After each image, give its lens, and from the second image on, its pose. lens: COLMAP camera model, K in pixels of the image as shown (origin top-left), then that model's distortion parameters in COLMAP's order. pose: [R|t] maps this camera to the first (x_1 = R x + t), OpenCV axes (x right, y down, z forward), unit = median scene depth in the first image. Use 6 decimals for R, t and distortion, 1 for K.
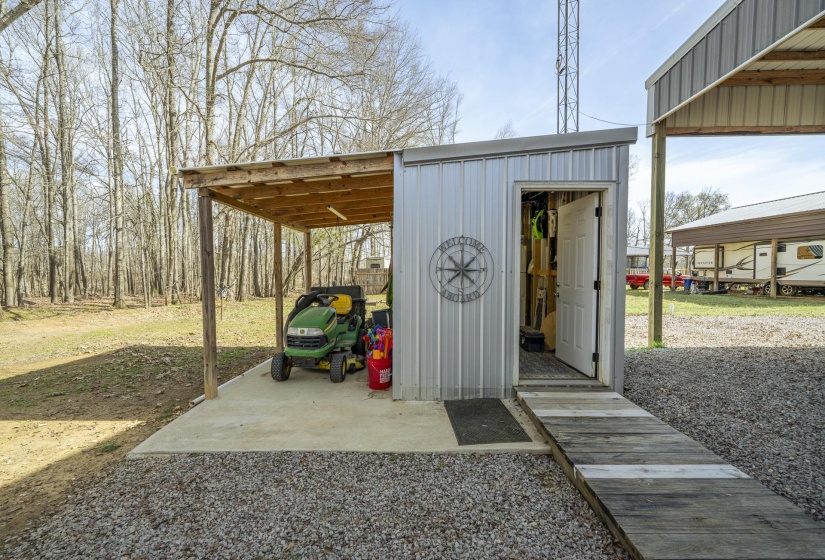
lens RADIAL K [[339.9, 0, 412.5], [0, 339.9, 280.0], [0, 0, 1]] dist [0.001268, 0.000157]
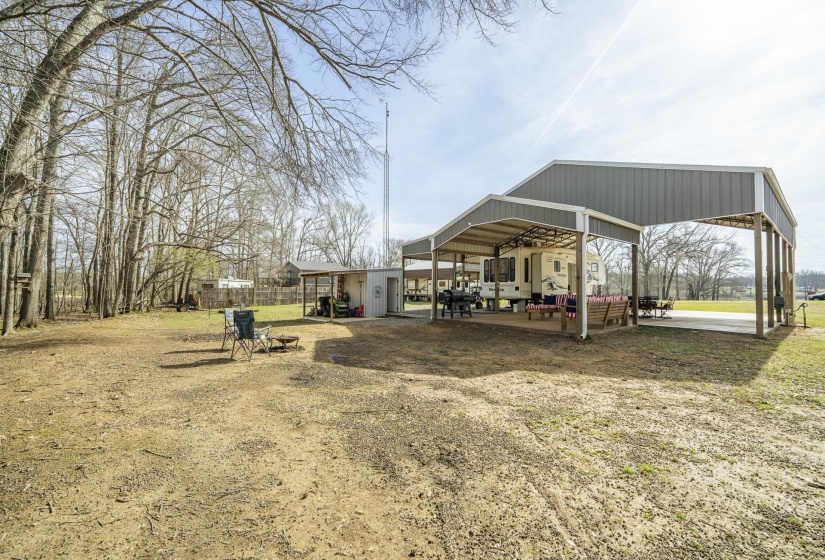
lens RADIAL K [[335.3, 0, 410.8], [0, 335.3, 280.0], [0, 0, 1]] dist [0.000291, -0.000133]
pose [[0.758737, 0.022112, 0.651021, -2.791468], [0.012928, 0.998716, -0.048988, 0.046005], [-0.651268, 0.045585, 0.757477, -3.207896]]
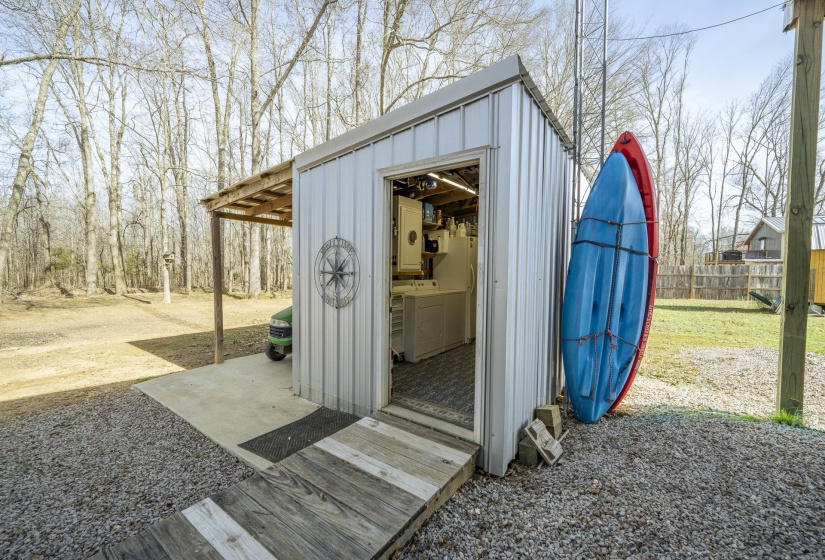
lens RADIAL K [[335.3, 0, 410.8], [0, 335.3, 280.0], [0, 0, 1]] dist [0.000291, -0.000133]
pose [[0.812942, 0.029700, -0.581587, 0.852512], [-0.026440, 0.999551, 0.014087, -0.029053], [0.581744, 0.003926, 0.813363, 0.364539]]
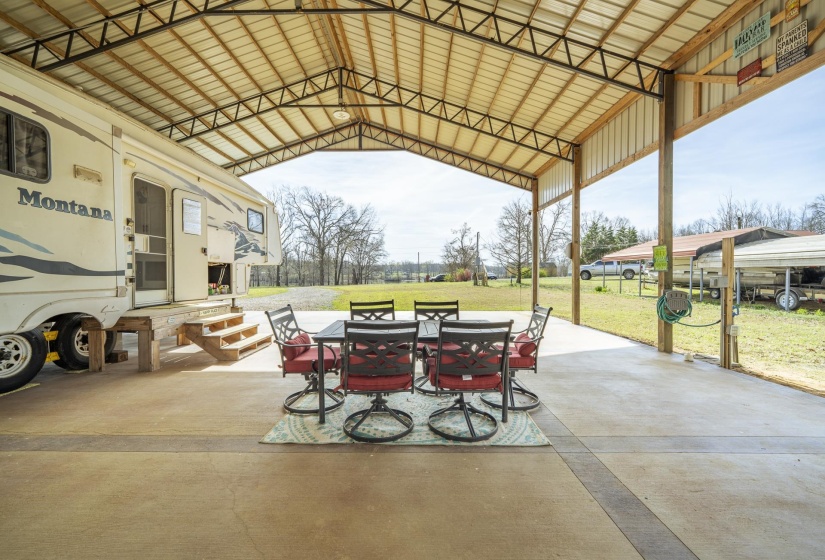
lens RADIAL K [[331.0, 0, 411.7], [0, 331.0, 280.7], [0, 0, 1]] dist [-0.000526, -0.000461]
pose [[-0.030252, -0.017479, 0.999389, 1.142507], [0.031547, 0.999332, 0.018433, -0.011337], [-0.999044, 0.032085, -0.029680, -1.873087]]
